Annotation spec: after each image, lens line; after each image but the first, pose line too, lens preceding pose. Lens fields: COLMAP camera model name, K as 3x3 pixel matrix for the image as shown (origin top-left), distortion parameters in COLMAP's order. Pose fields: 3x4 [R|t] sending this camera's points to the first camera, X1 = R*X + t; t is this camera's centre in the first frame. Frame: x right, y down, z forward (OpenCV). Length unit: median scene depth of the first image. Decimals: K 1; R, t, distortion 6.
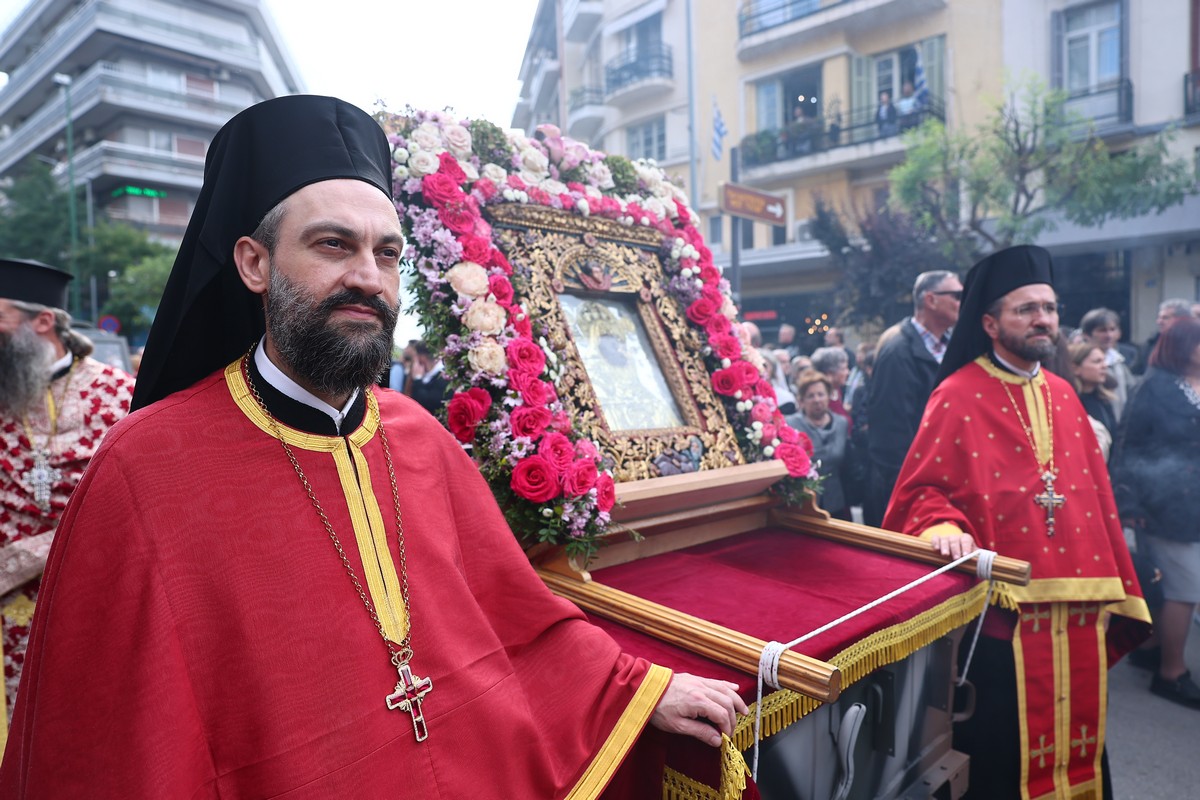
lens RADIAL K [[806.4, 0, 600.0], [0, 806.4, 400.0], [0, 0, 1]] dist [-0.000235, 0.000147]
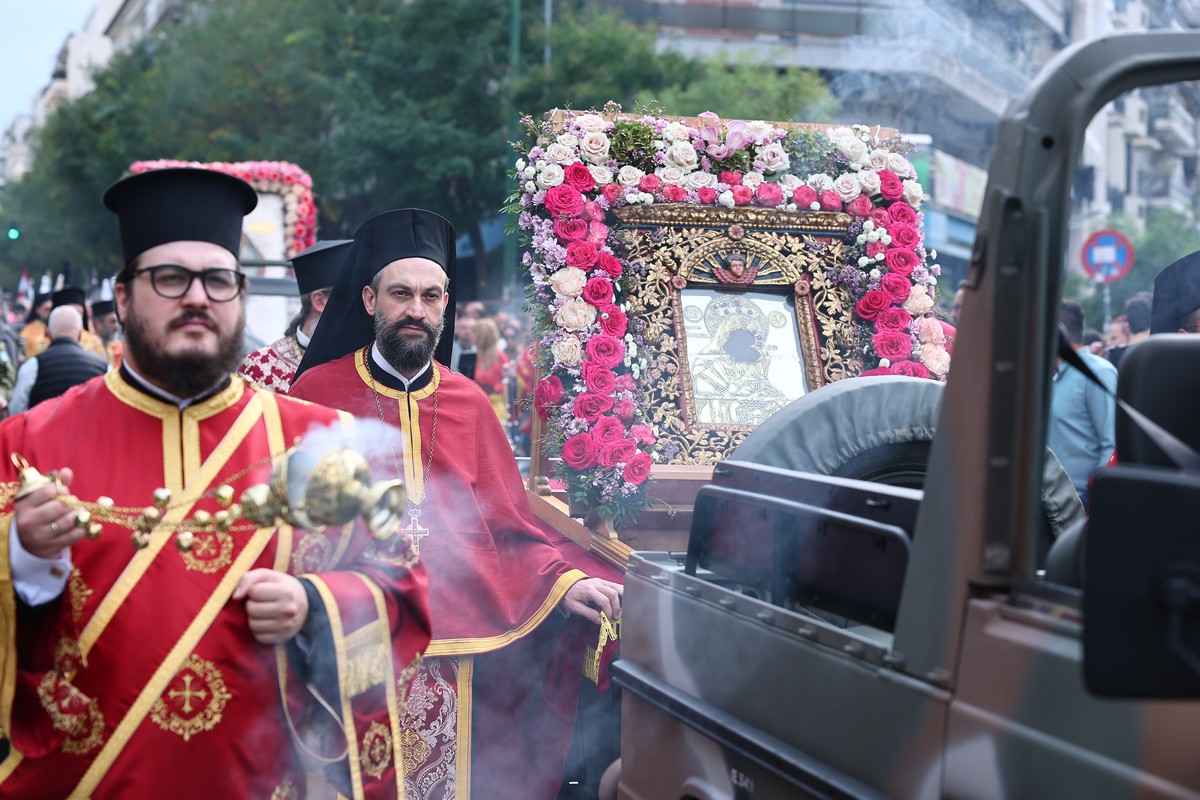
lens RADIAL K [[2414.5, 0, 600.0], [0, 2414.5, 400.0], [0, 0, 1]] dist [0.054904, 0.037952]
pose [[0.850558, 0.039845, -0.524370, 1.476458], [-0.051573, 0.998639, -0.007770, 0.037308], [0.523346, 0.033652, 0.851455, -1.663836]]
